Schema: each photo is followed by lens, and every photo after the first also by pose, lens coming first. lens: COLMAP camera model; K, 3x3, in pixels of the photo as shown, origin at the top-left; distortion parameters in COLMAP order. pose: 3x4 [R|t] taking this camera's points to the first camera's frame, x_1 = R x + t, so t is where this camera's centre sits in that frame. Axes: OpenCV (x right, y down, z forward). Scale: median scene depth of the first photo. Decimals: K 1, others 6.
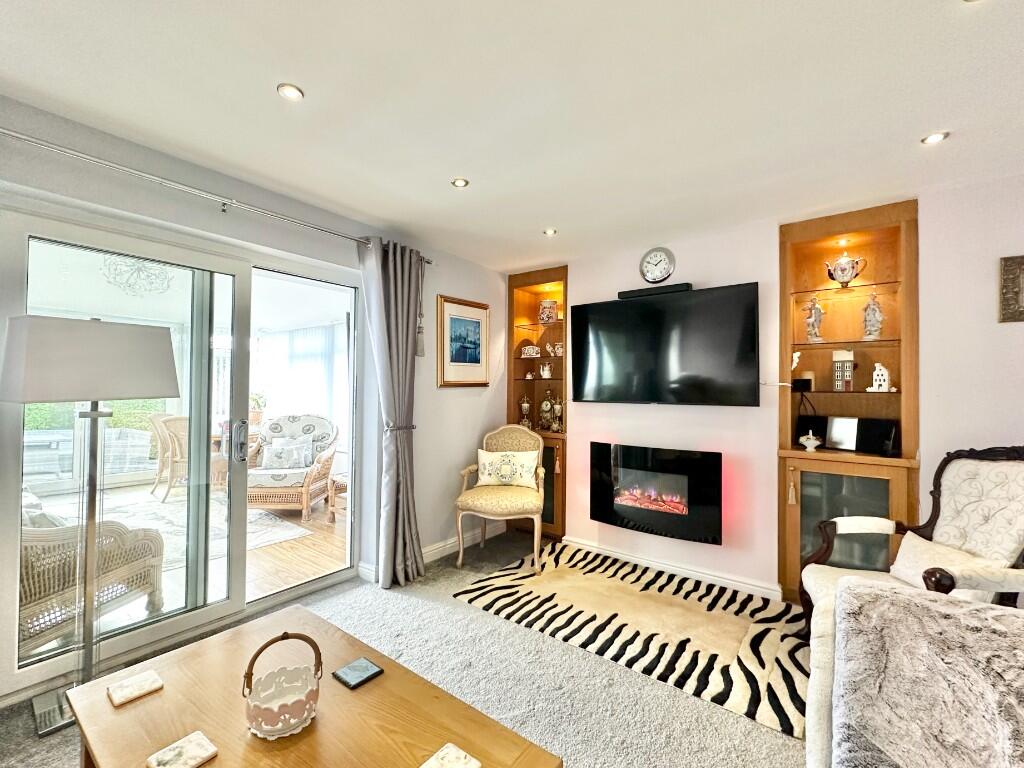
lens RADIAL K [[446.0, 0, 513.6], [0, 446.0, 382.4], [0, 0, 1]] dist [-0.003831, -0.000025]
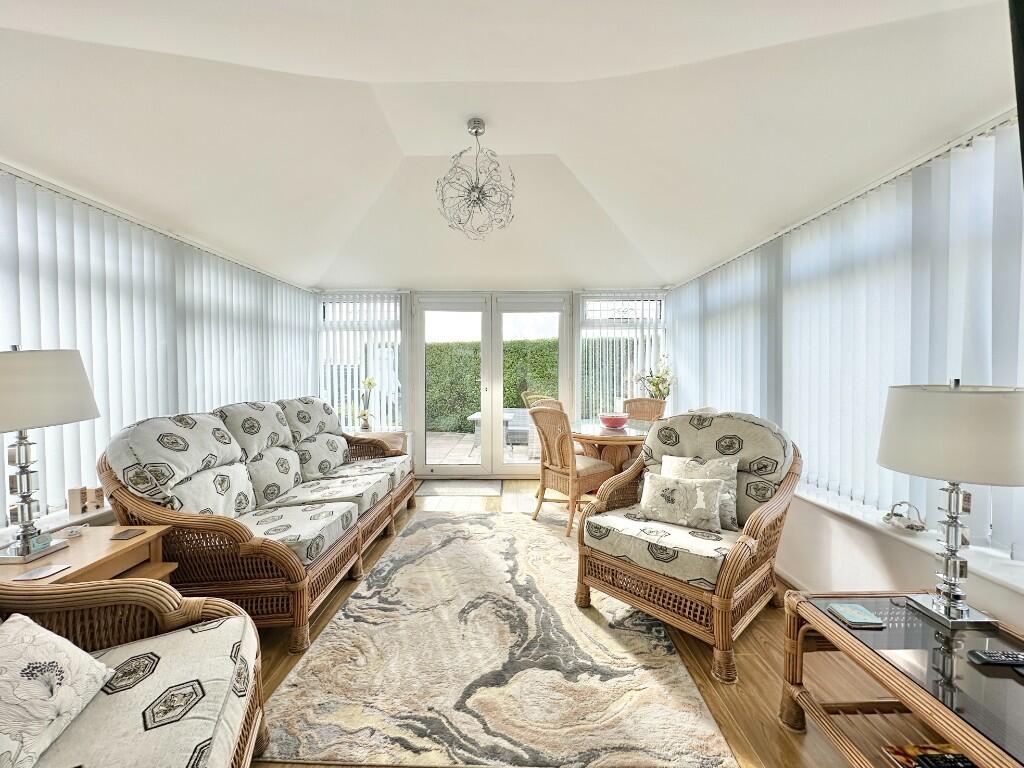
lens RADIAL K [[411.2, 0, 511.9], [0, 411.2, 384.4], [0, 0, 1]] dist [-0.001882, -0.000675]
pose [[0.594837, 0.007008, -0.803816, -0.246130], [0.026803, 0.999233, 0.028547, 0.018746], [0.803399, -0.038526, 0.594193, 0.556009]]
